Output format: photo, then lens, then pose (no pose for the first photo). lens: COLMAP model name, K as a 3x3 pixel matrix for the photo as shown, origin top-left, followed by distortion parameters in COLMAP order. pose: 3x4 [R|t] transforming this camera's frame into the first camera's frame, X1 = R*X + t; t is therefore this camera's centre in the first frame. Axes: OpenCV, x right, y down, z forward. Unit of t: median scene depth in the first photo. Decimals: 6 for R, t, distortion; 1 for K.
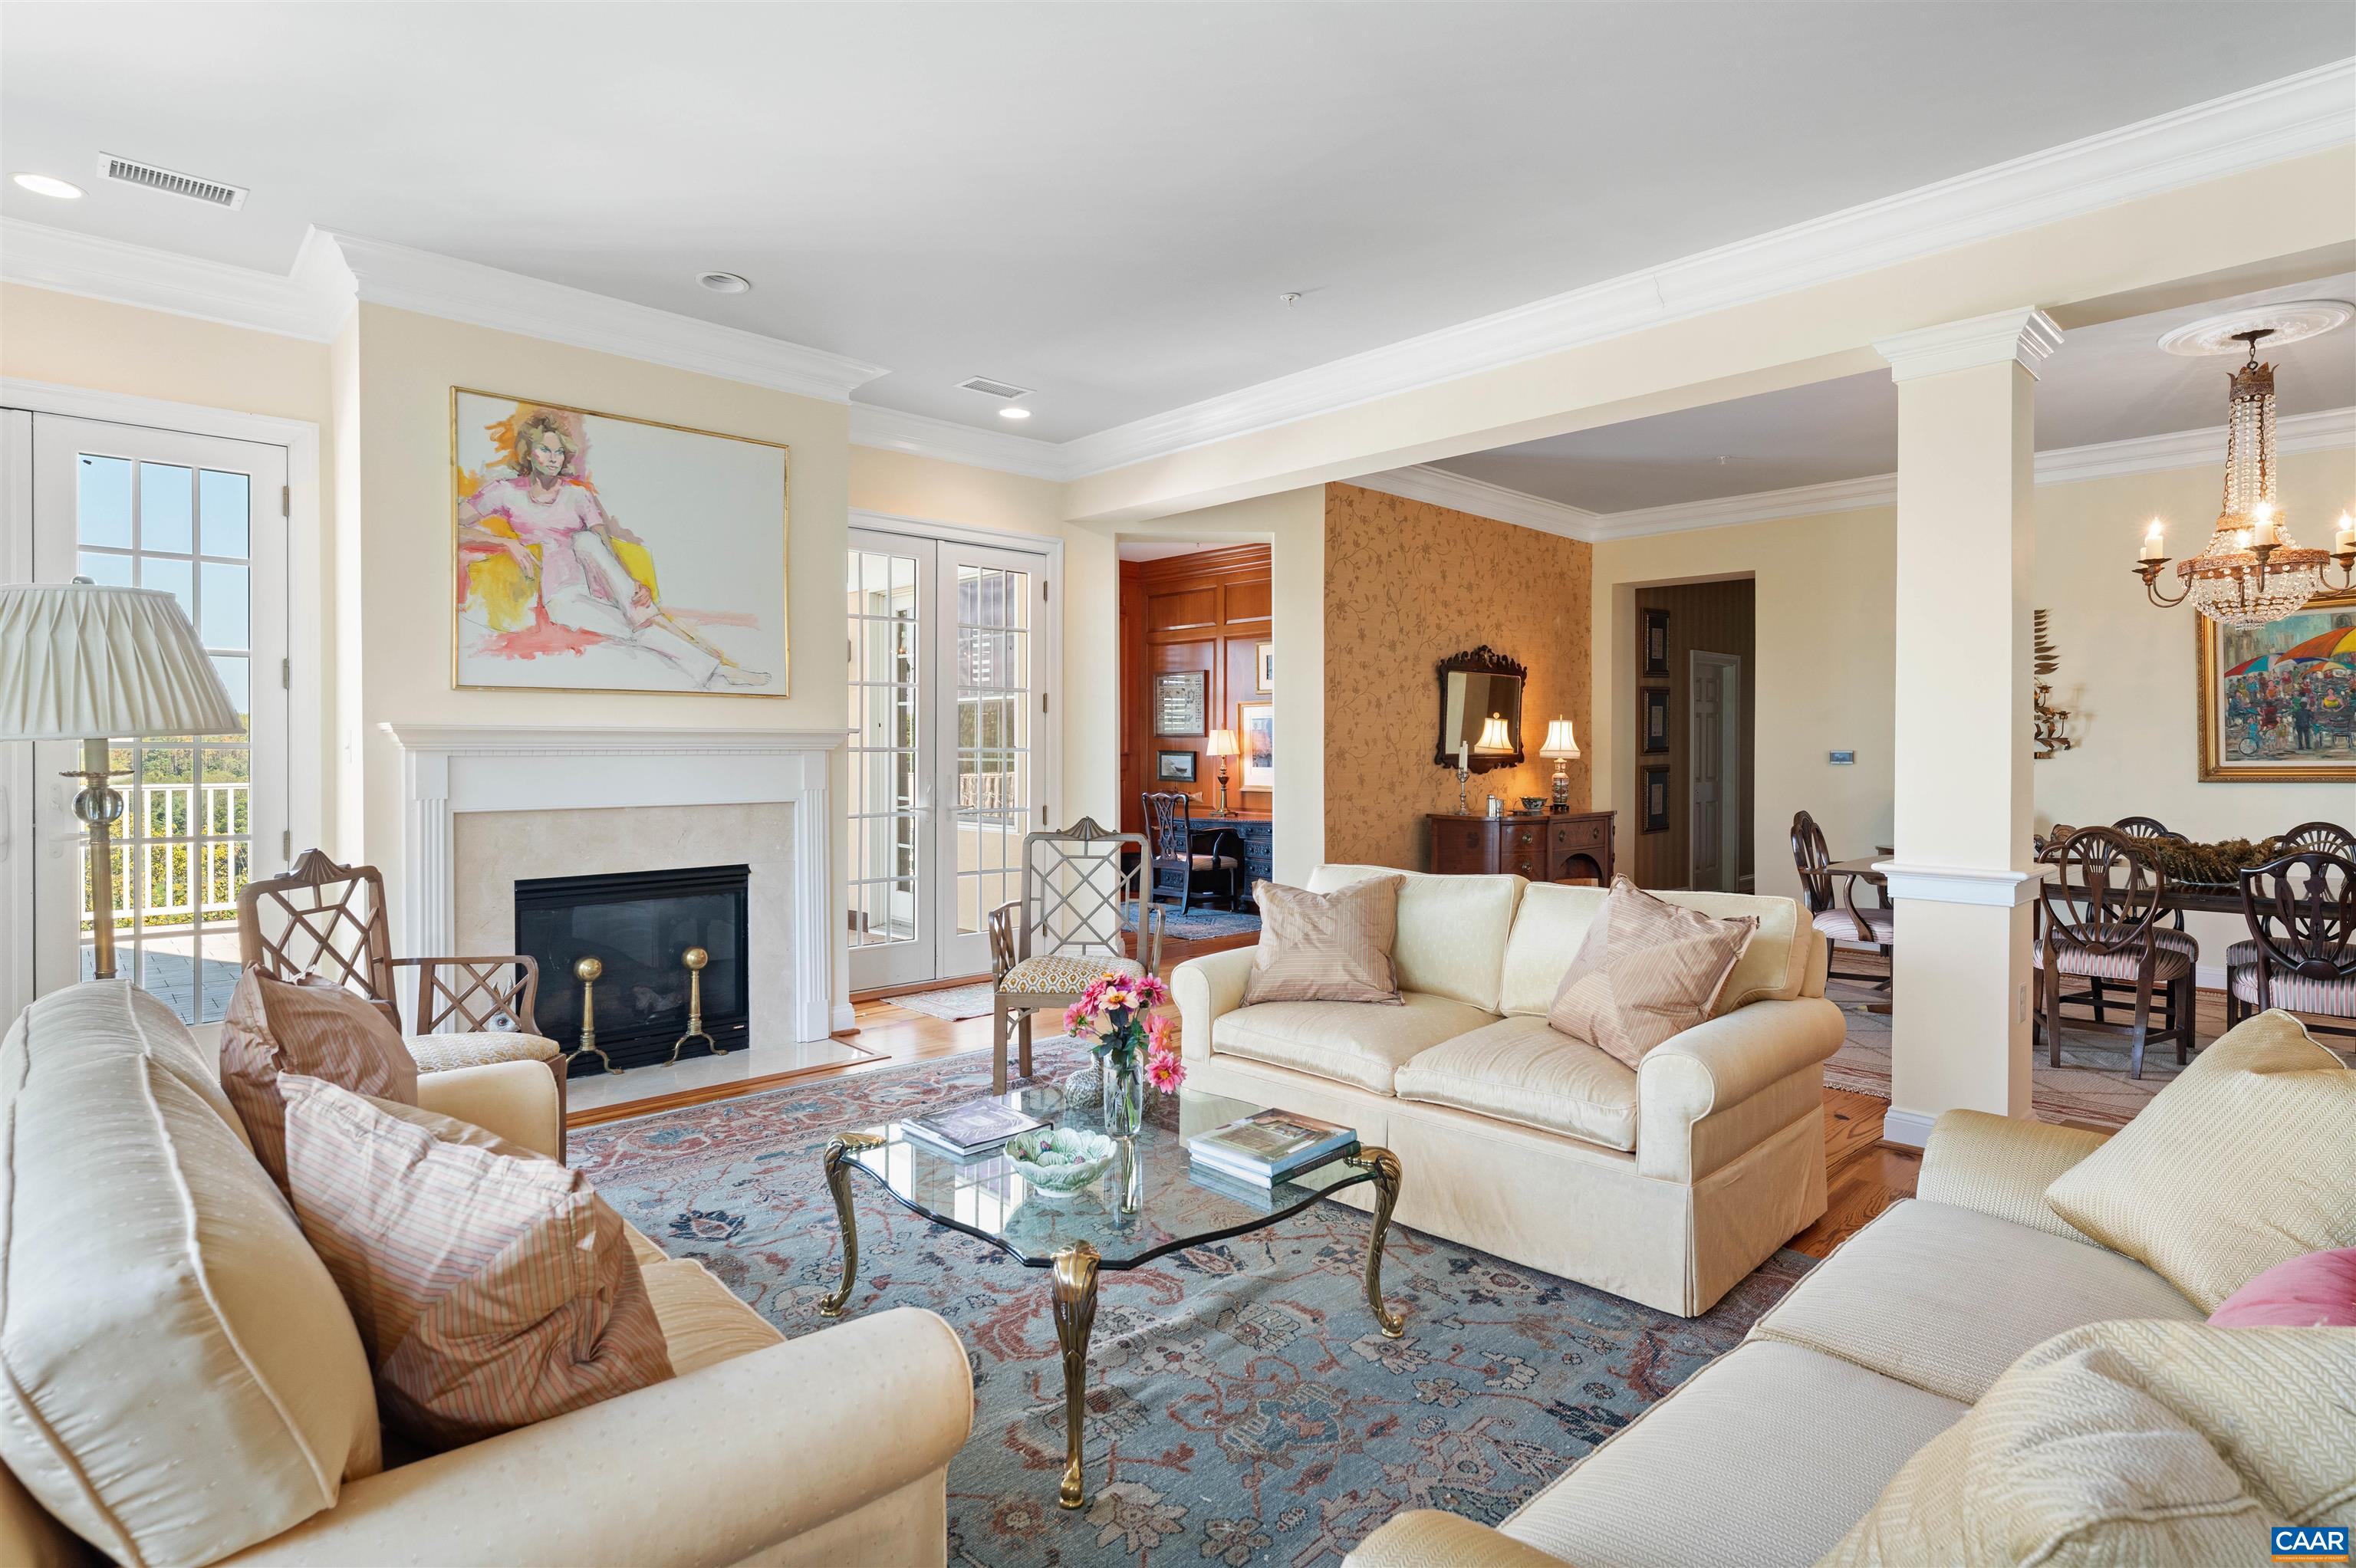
lens RADIAL K [[1207.2, 0, 1162.8], [0, 1207.2, 765.0], [0, 0, 1]] dist [-0.001304, 0.000706]
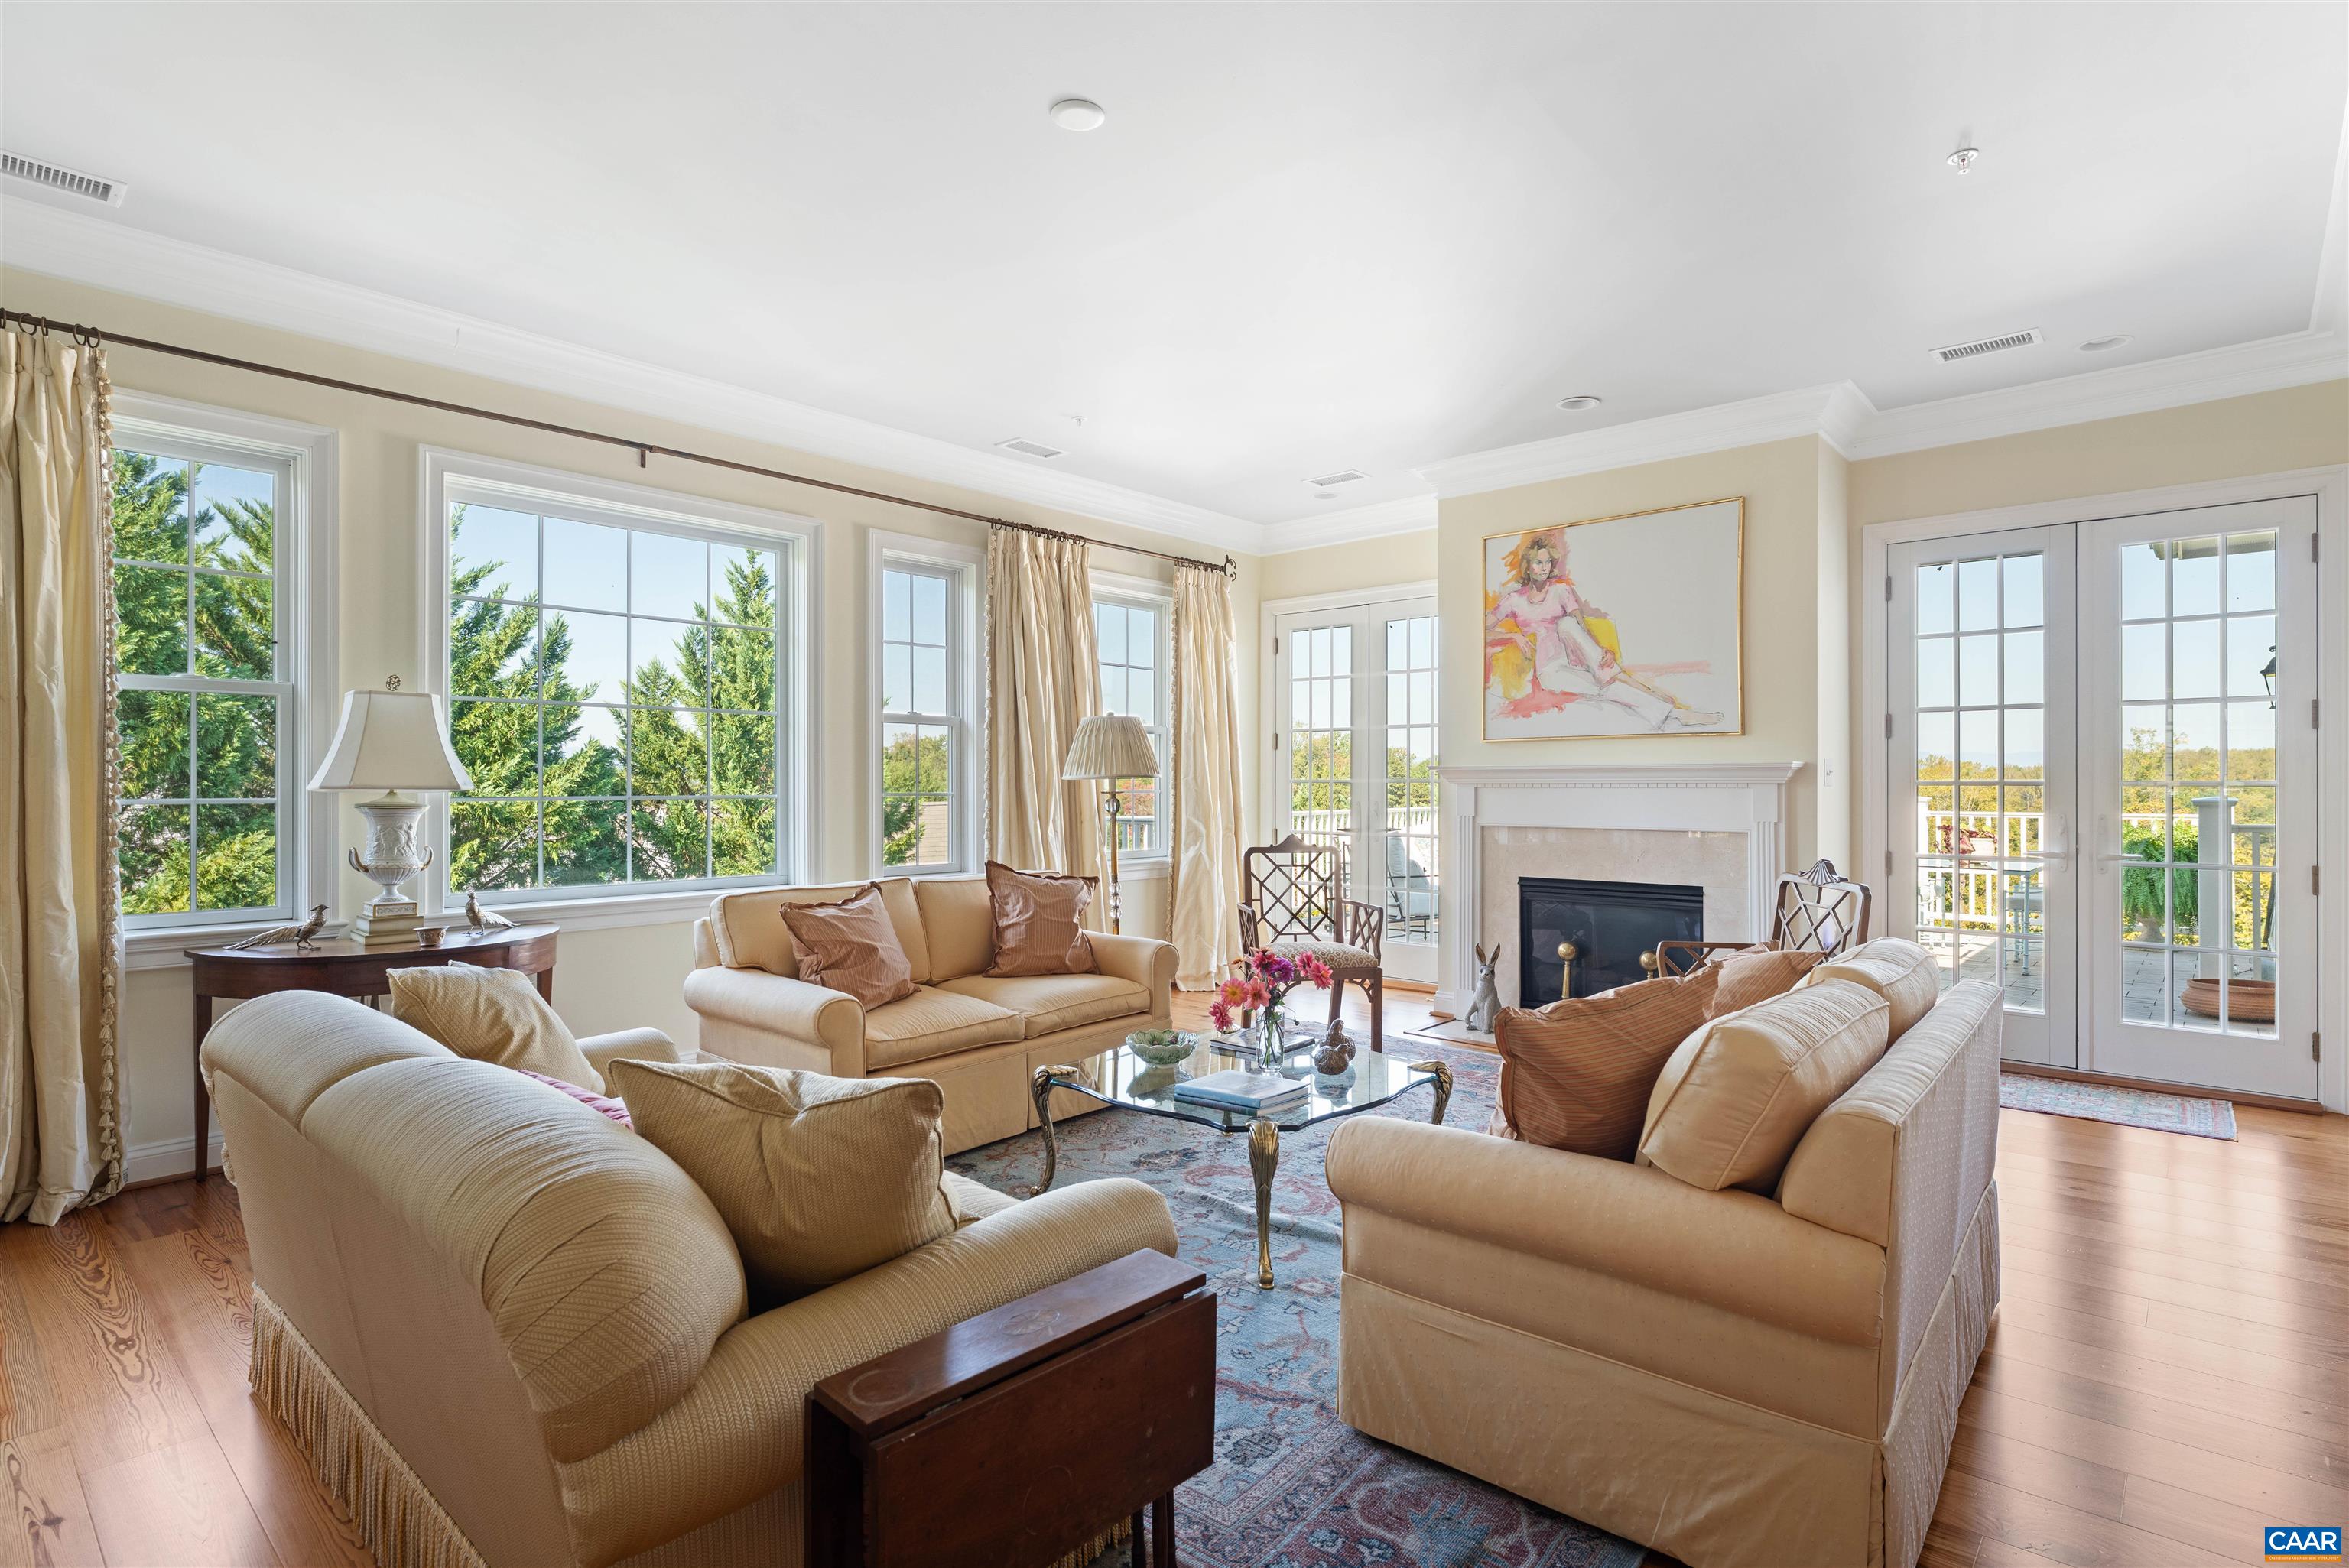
lens RADIAL K [[1145.7, 0, 1174.5], [0, 1145.7, 787.7], [0, 0, 1]] dist [-0.003996, -0.001141]
pose [[0.094203, 0.005938, -0.995535, 0.727012], [-0.013291, 0.999901, 0.004706, -0.007710], [0.995464, 0.012788, 0.094272, 0.463927]]
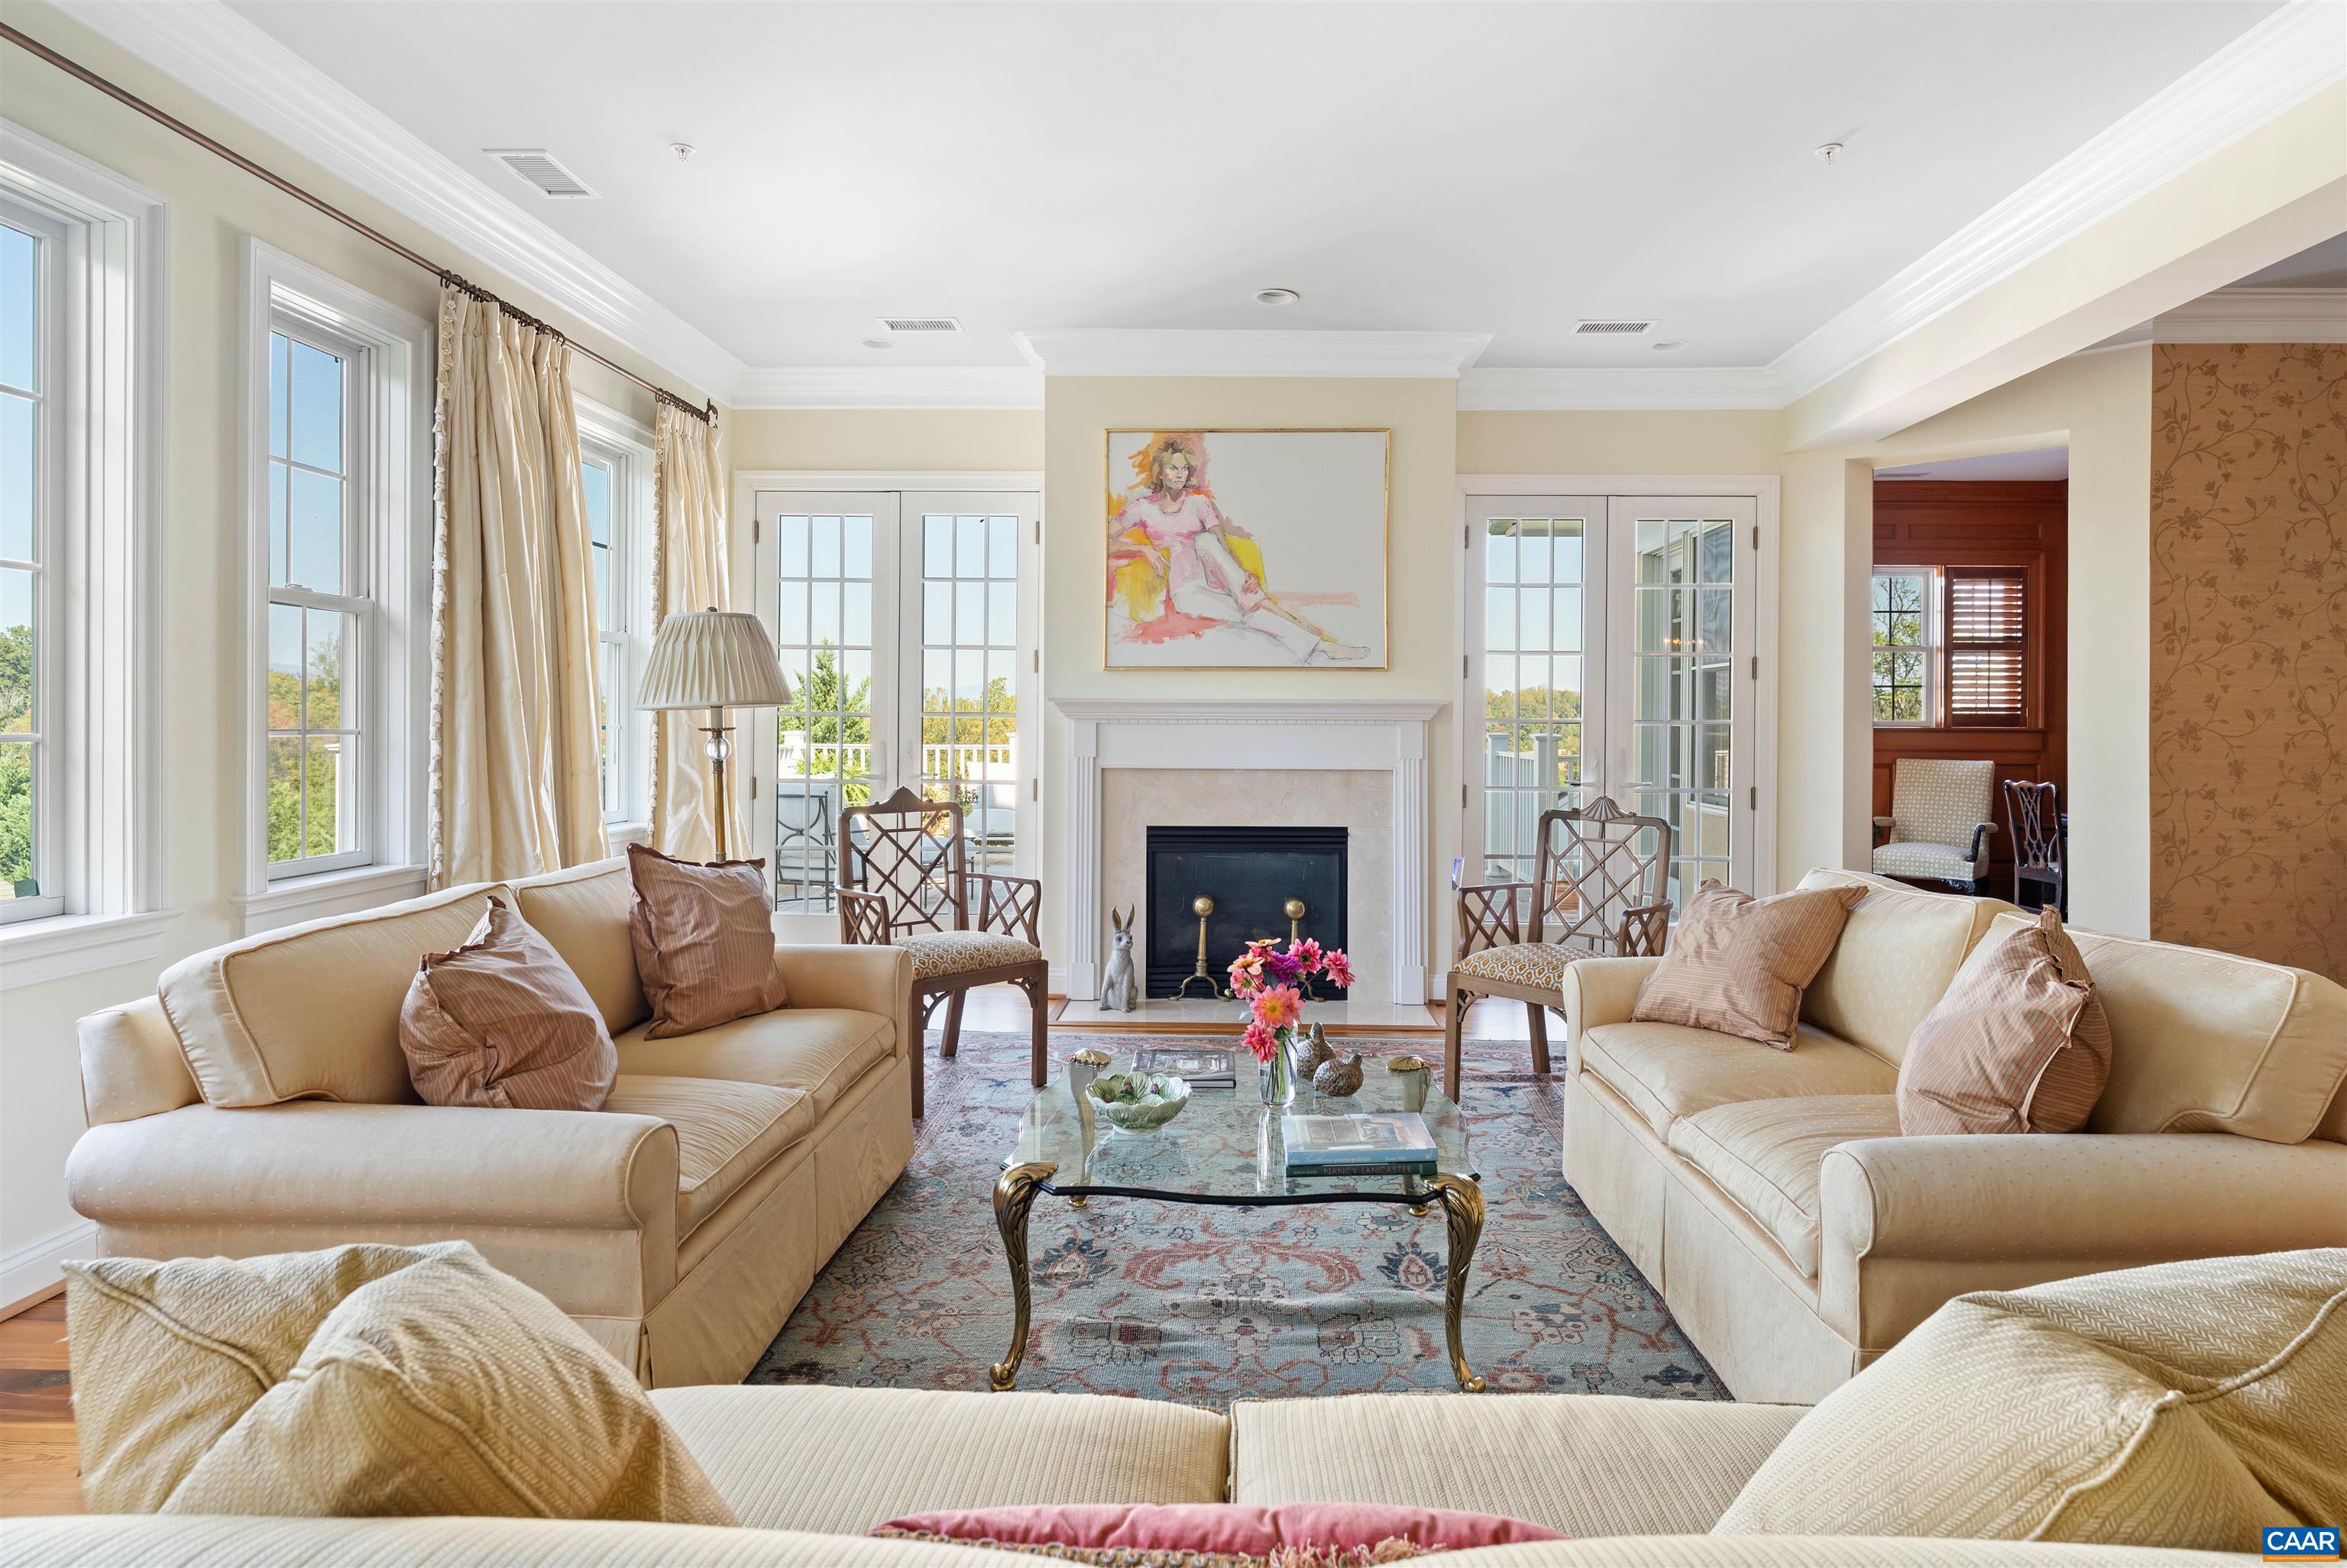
lens RADIAL K [[1259.2, 0, 1193.2], [0, 1259.2, 724.9], [0, 0, 1]] dist [-0.001244, -0.002582]
pose [[0.717711, 0.006903, -0.696307, 0.368706], [-0.015141, 0.999869, -0.005694, 0.000471], [0.696176, 0.014630, 0.717722, 0.117911]]
